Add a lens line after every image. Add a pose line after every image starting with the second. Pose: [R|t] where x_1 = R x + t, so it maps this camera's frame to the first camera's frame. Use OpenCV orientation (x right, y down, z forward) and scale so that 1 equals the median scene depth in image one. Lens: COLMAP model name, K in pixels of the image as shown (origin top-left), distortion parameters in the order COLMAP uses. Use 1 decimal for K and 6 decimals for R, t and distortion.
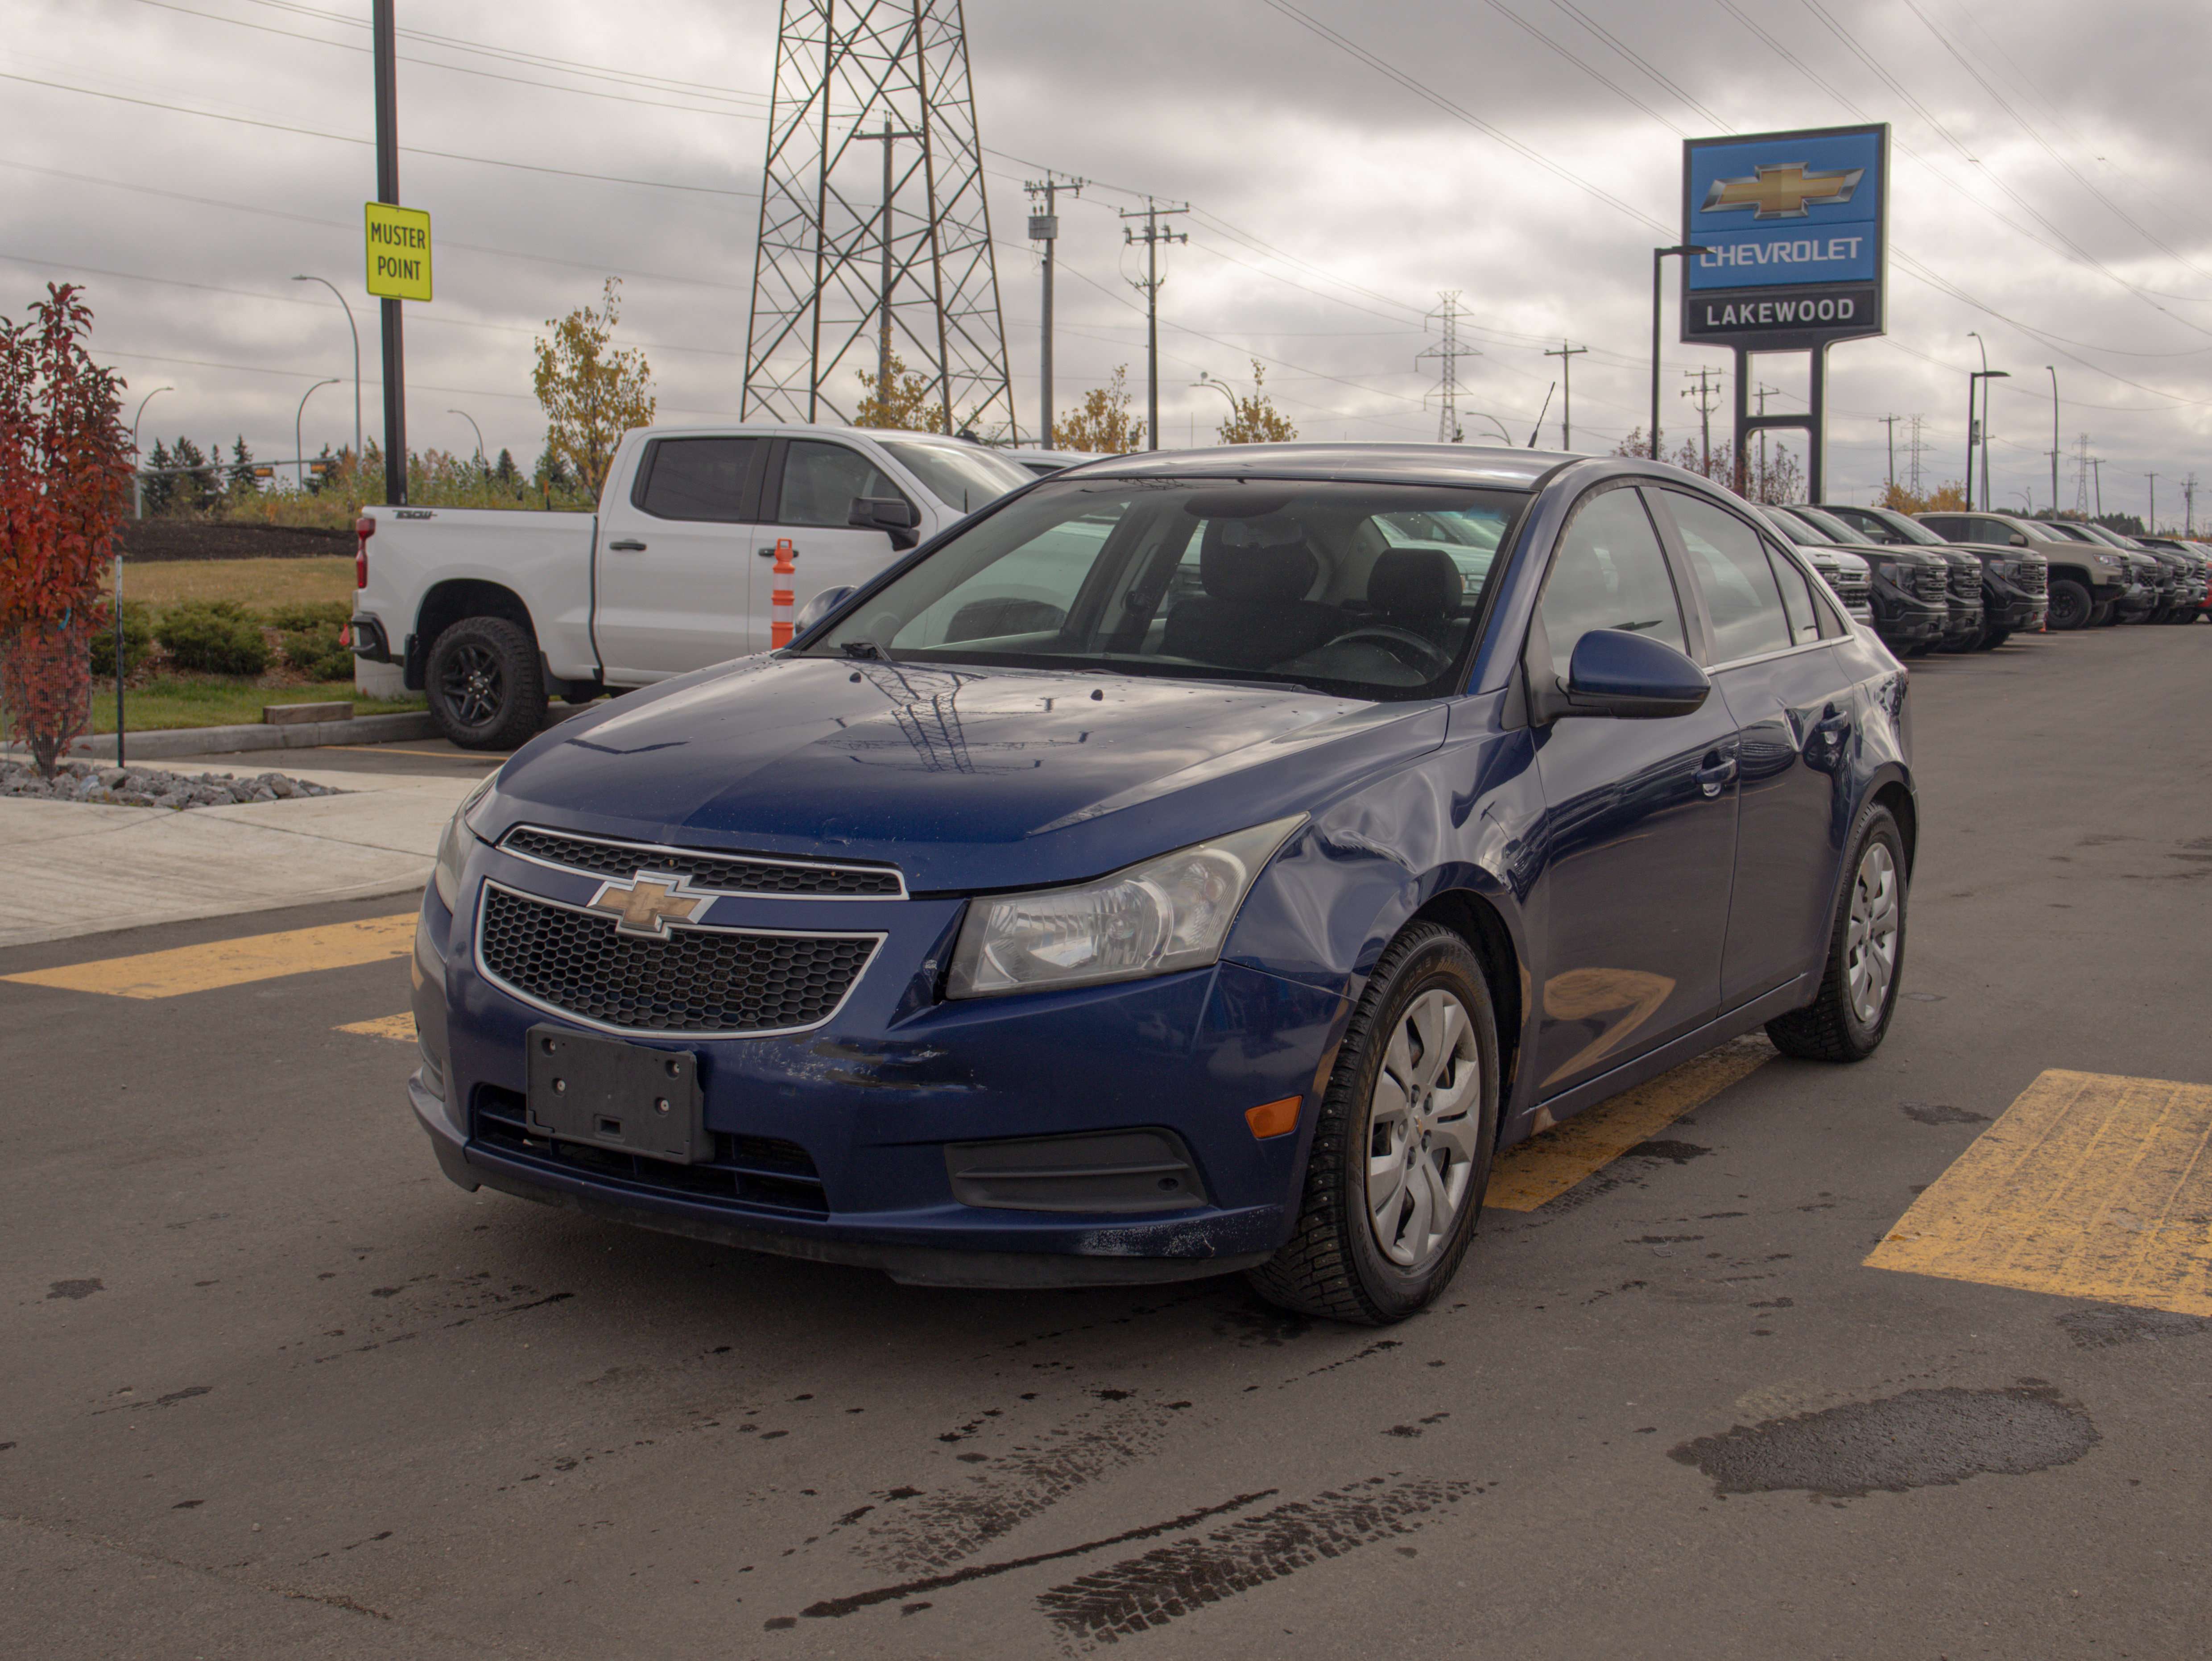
lens RADIAL K [[2617.1, 0, 1104.8], [0, 2617.1, 832.8], [0, 0, 1]] dist [-0.022663, 0.000000]
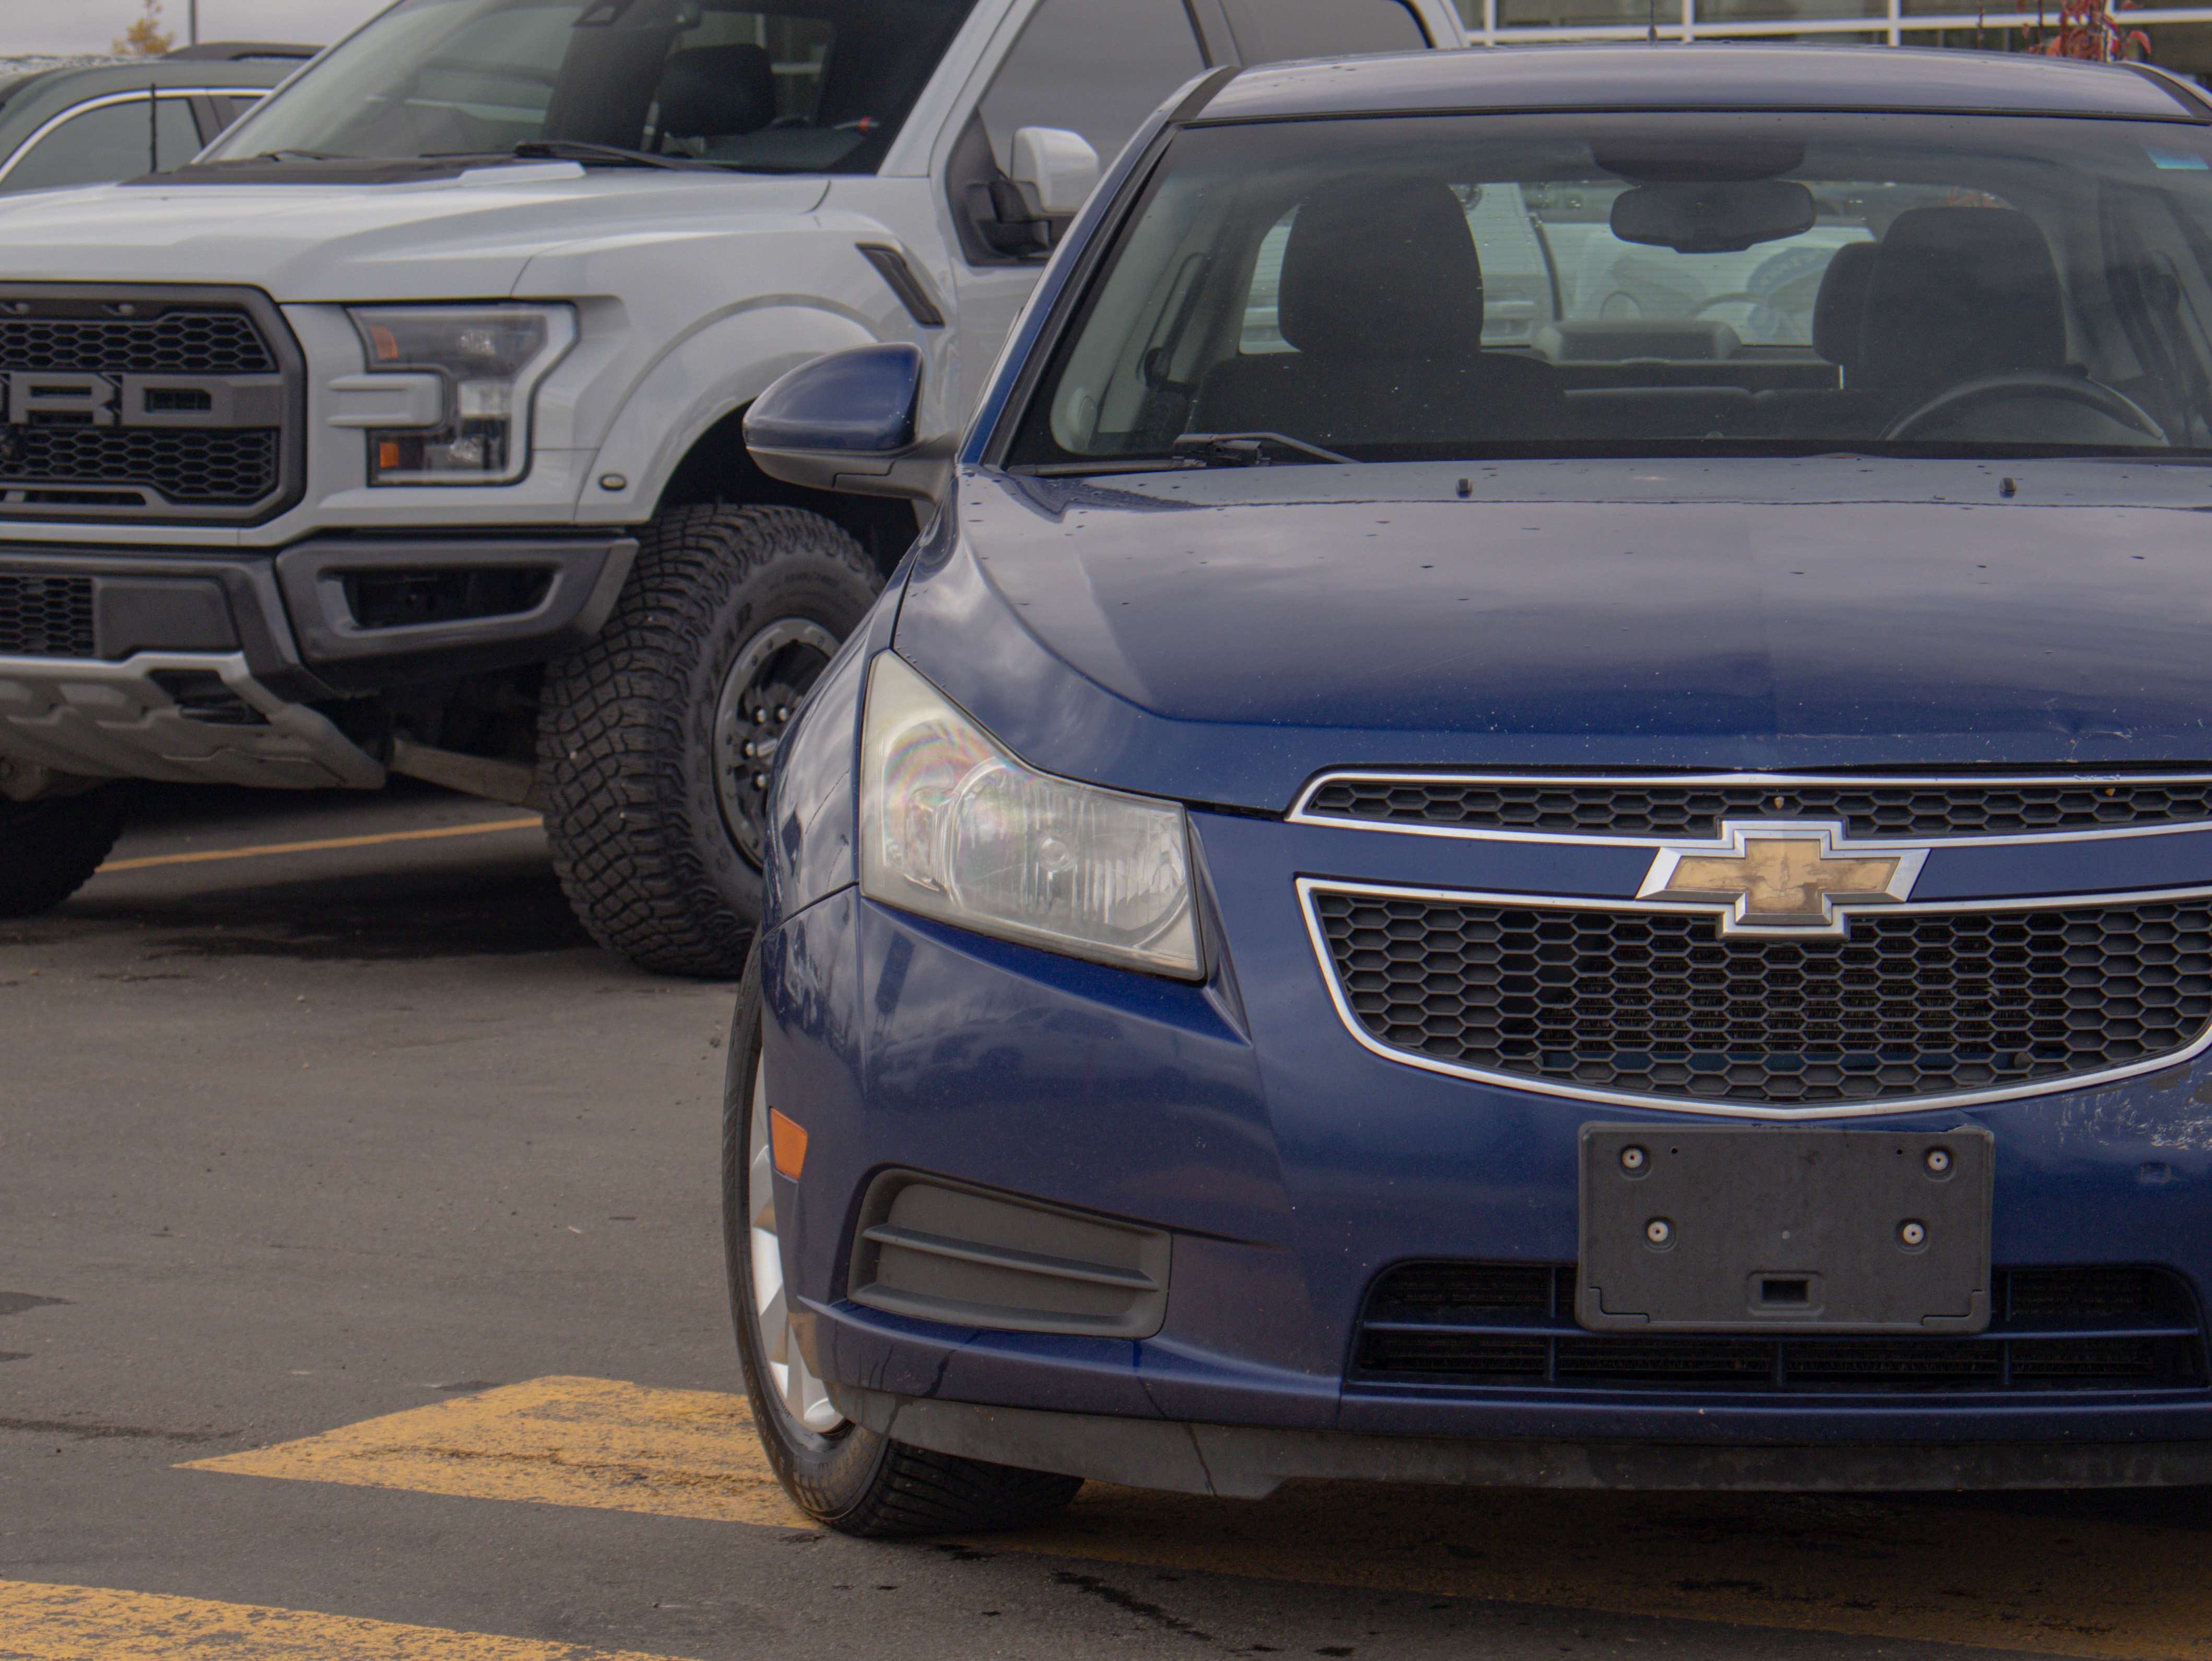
lens RADIAL K [[6260.4, 0, 1108.5], [0, 6260.4, 821.6], [0, 0, 1]] dist [-0.023174, 0.000000]
pose [[0.879527, -0.070291, 0.470629, -0.914016], [0.086711, 0.996145, -0.013269, 0.020906], [-0.467882, 0.052480, 0.882231, -0.079104]]
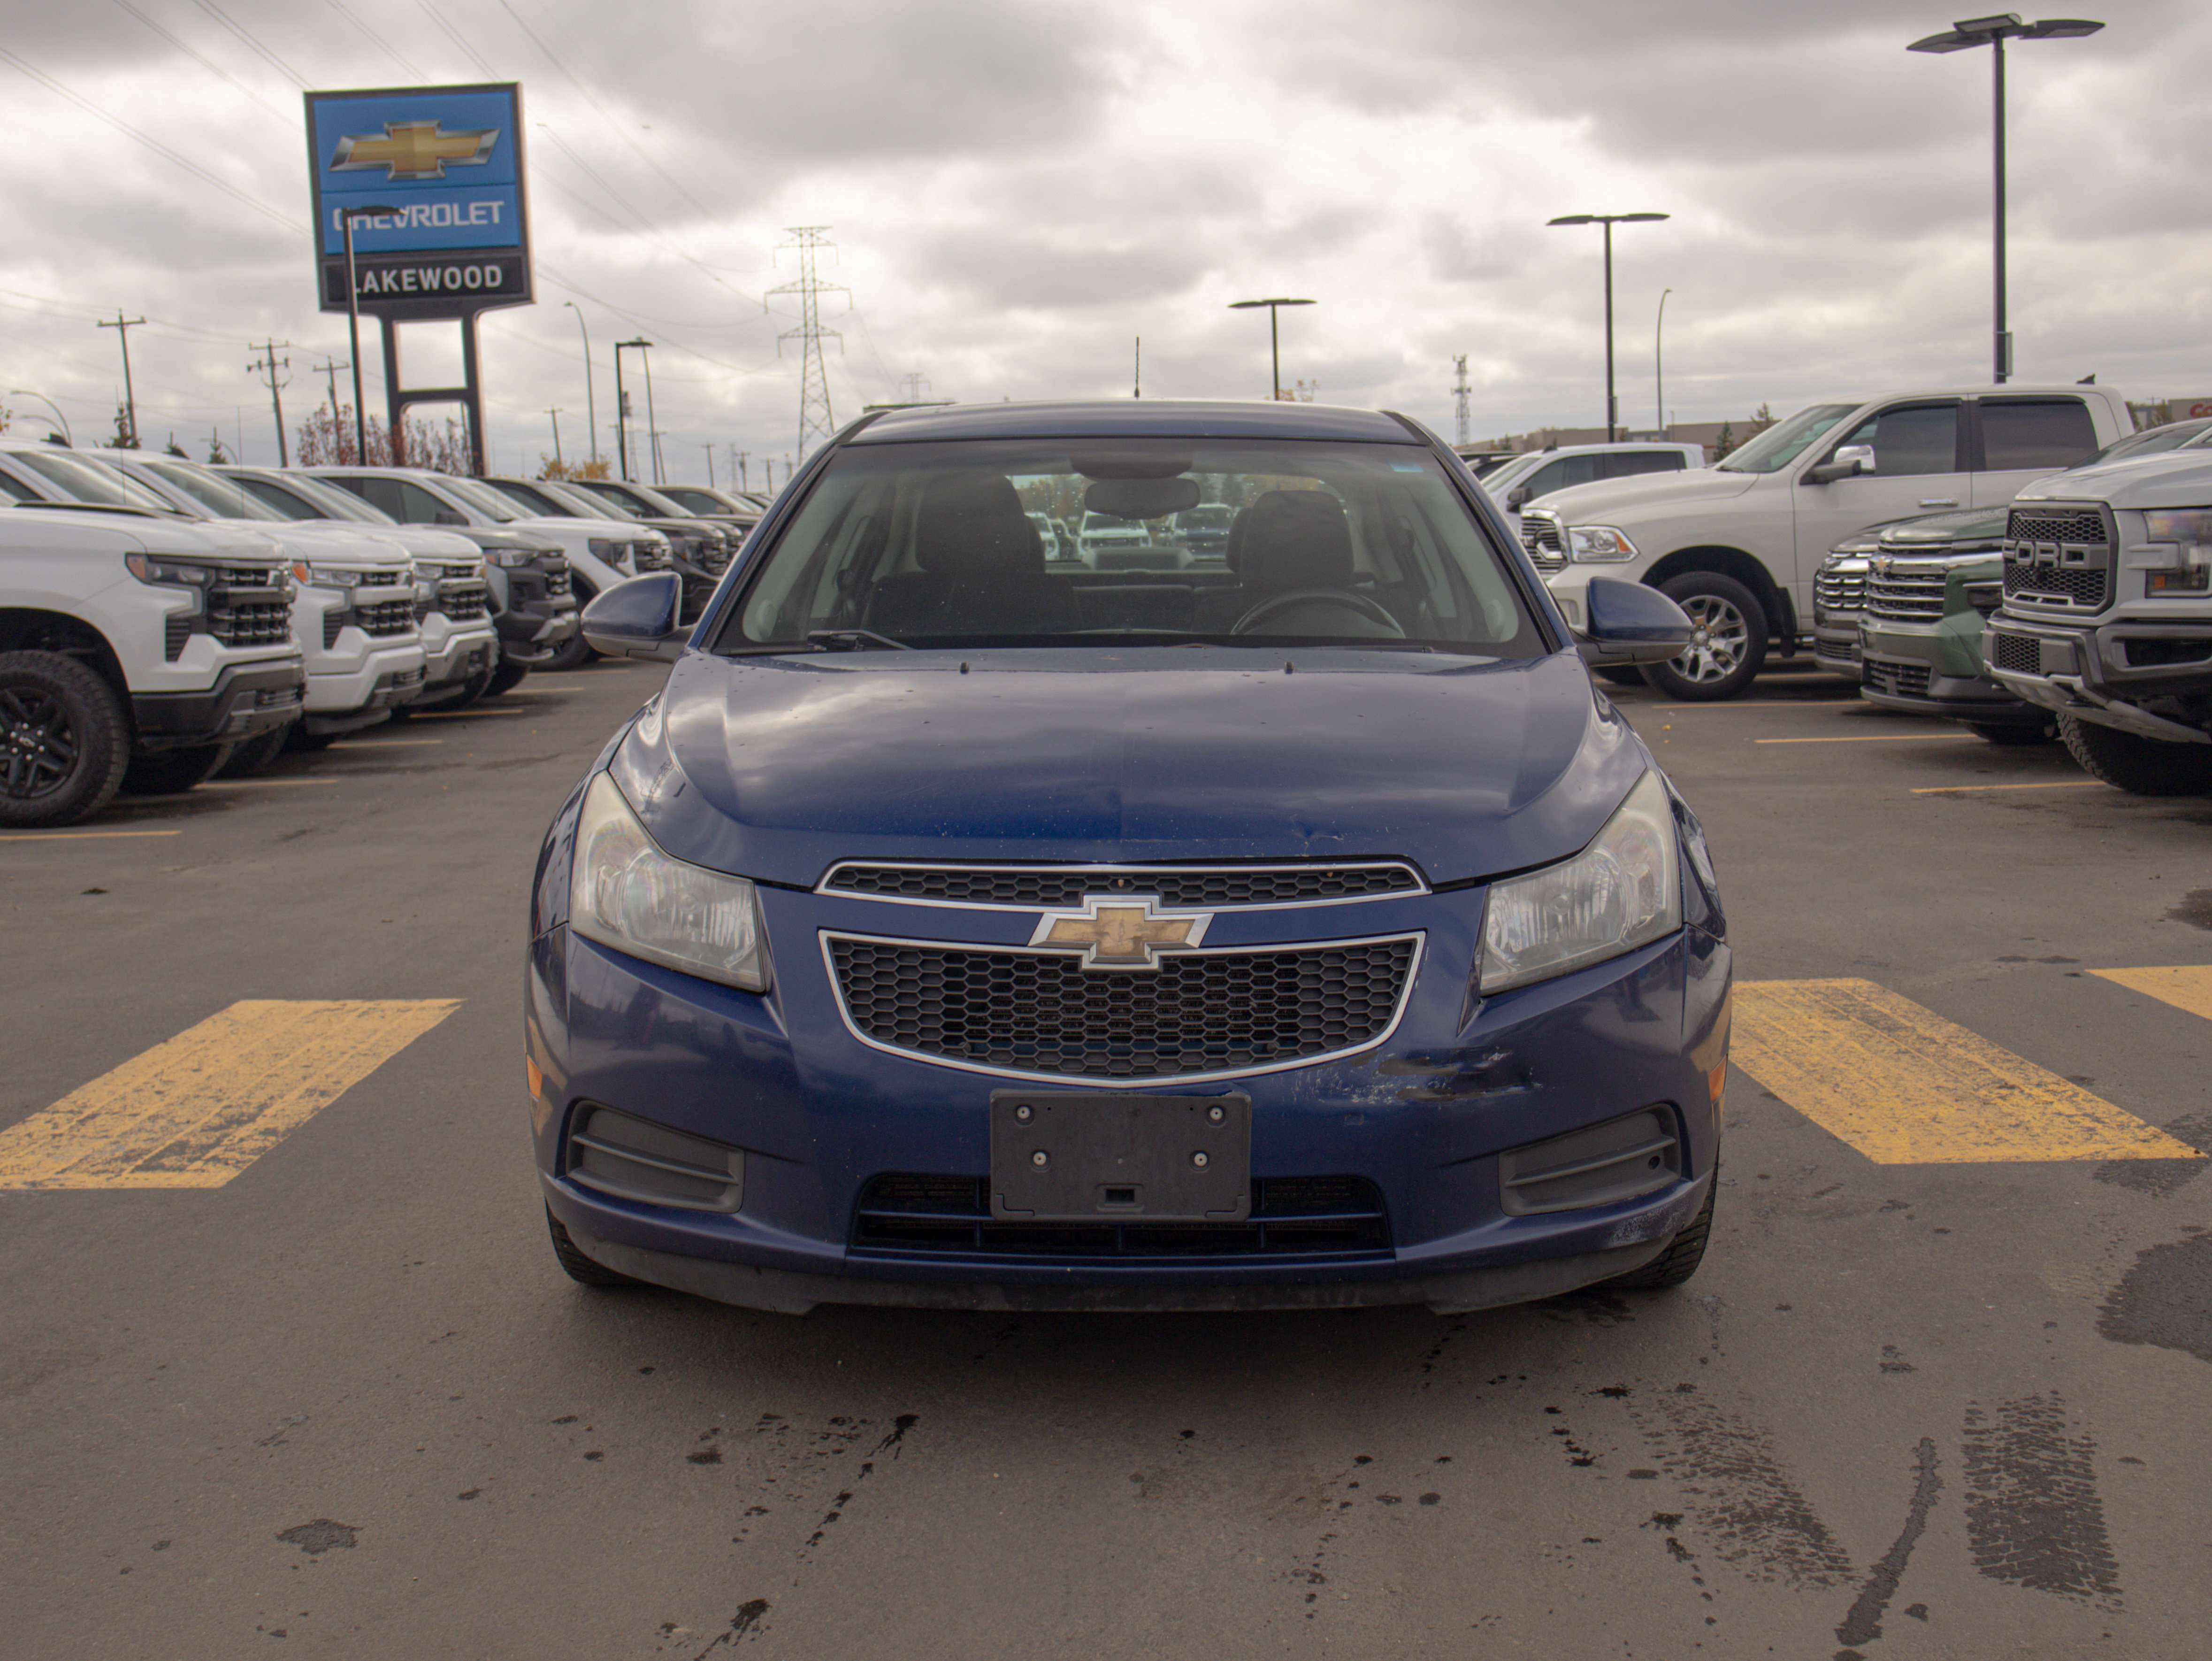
lens RADIAL K [[2766.2, 0, 1104.4], [0, 2766.2, 877.9], [0, 0, 1]] dist [-0.024758, 0.000000]
pose [[0.862066, -0.097083, 0.497410, -0.633097], [0.089141, 0.995225, 0.039754, -0.027329], [-0.498895, 0.010069, 0.866604, 0.219626]]
